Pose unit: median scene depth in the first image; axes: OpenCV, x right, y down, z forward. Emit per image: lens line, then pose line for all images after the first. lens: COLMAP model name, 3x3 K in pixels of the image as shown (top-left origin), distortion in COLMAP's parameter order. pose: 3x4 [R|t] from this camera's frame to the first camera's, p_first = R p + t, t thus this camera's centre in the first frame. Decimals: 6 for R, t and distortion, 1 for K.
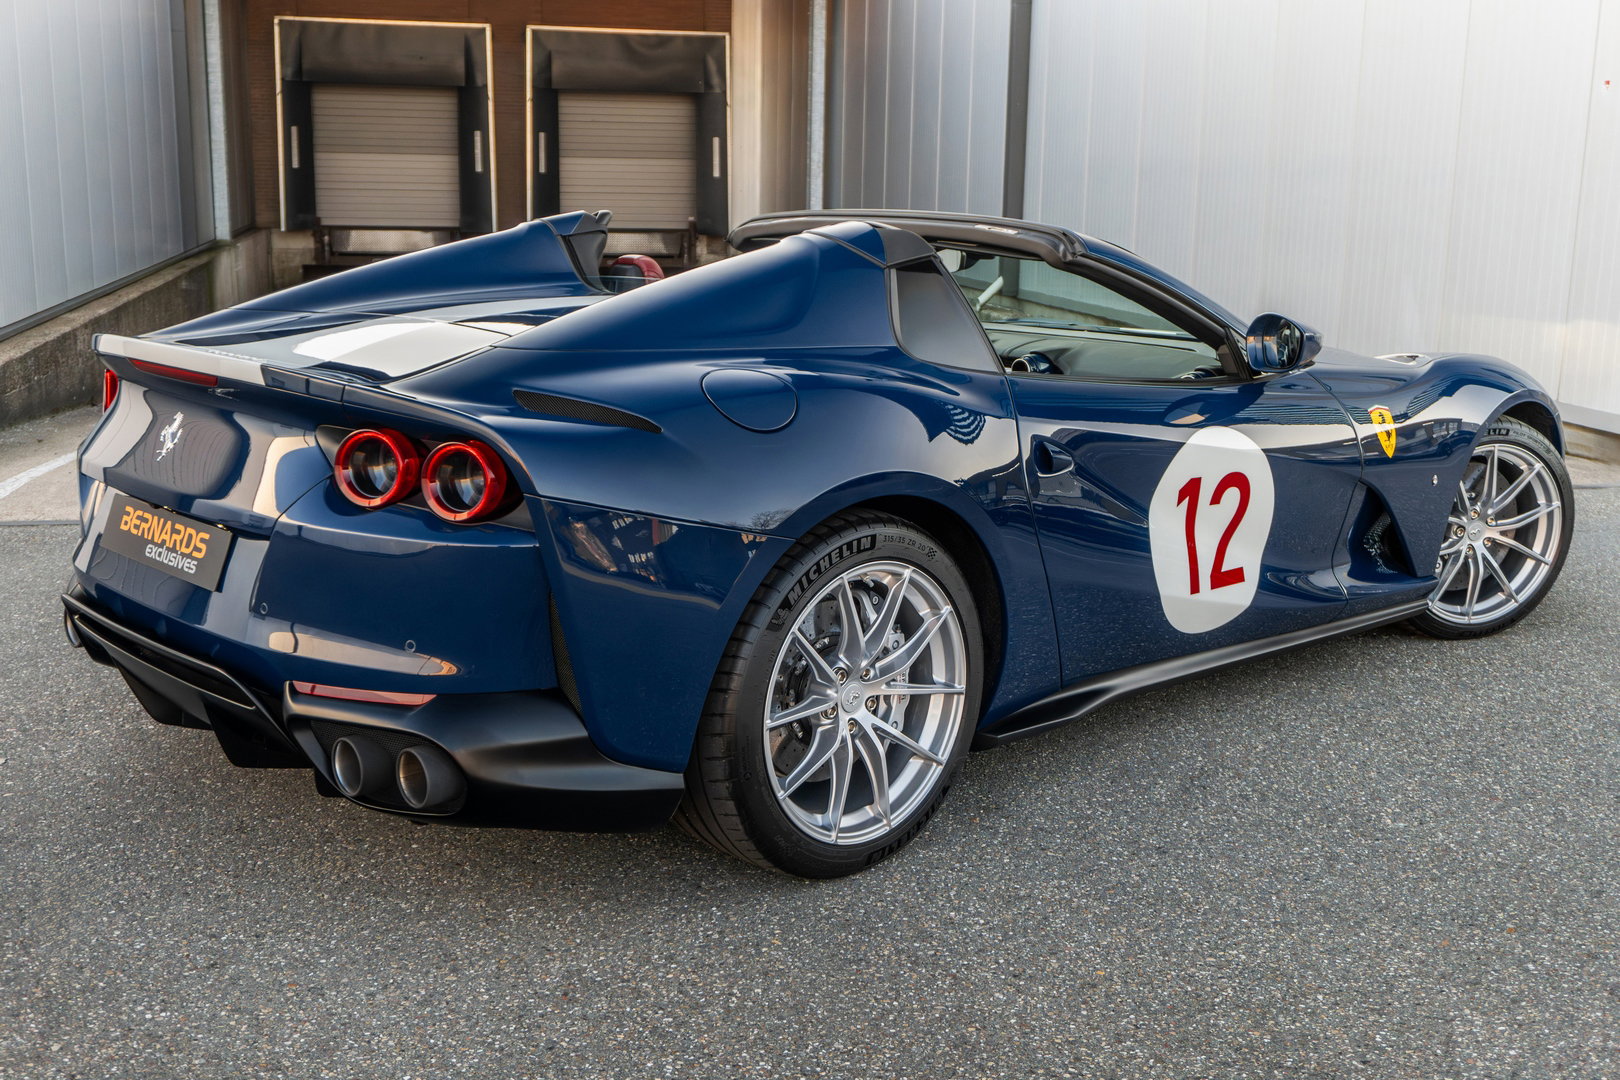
lens RADIAL K [[1695.0, 0, 810.0], [0, 1695.0, 540.0], [0, 0, 1]] dist [-0.022765, -0.009486]
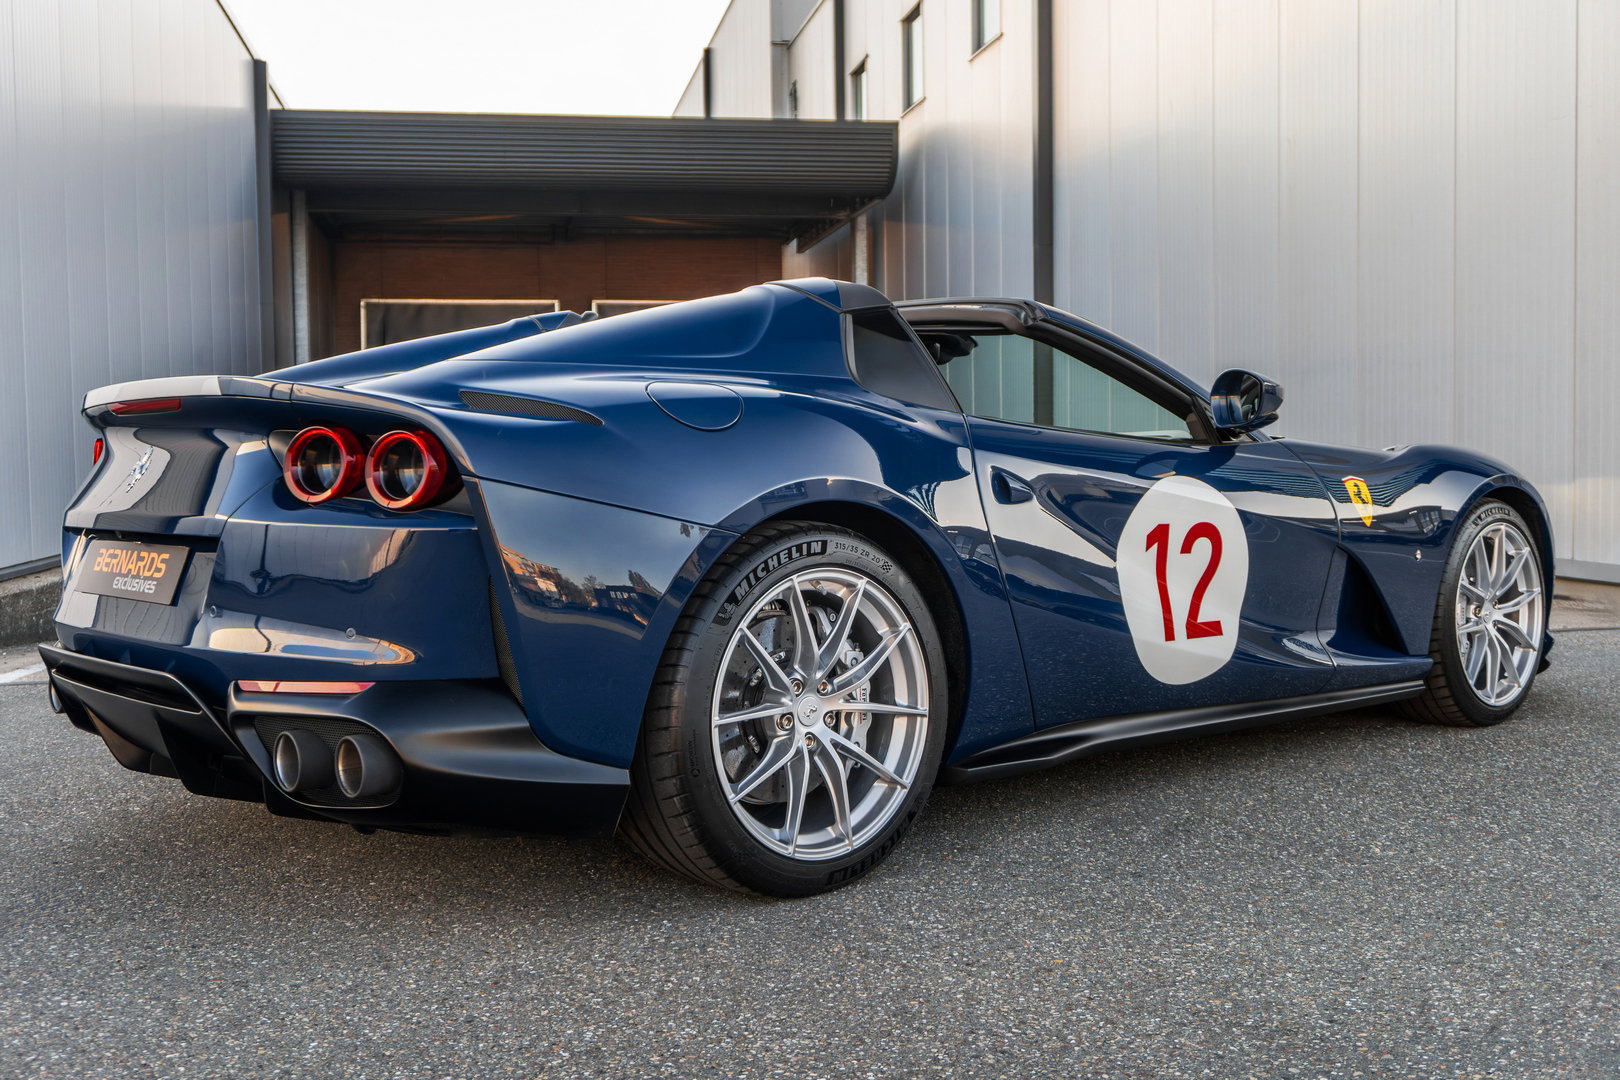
lens RADIAL K [[1632.2, 0, 808.7], [0, 1632.2, 513.3], [0, 0, 1]] dist [-0.009124, -0.034532]
pose [[0.998935, -0.028935, -0.035952, 0.065400], [0.022490, 0.985485, -0.168268, 0.145257], [0.040299, 0.167280, 0.985085, 0.042838]]
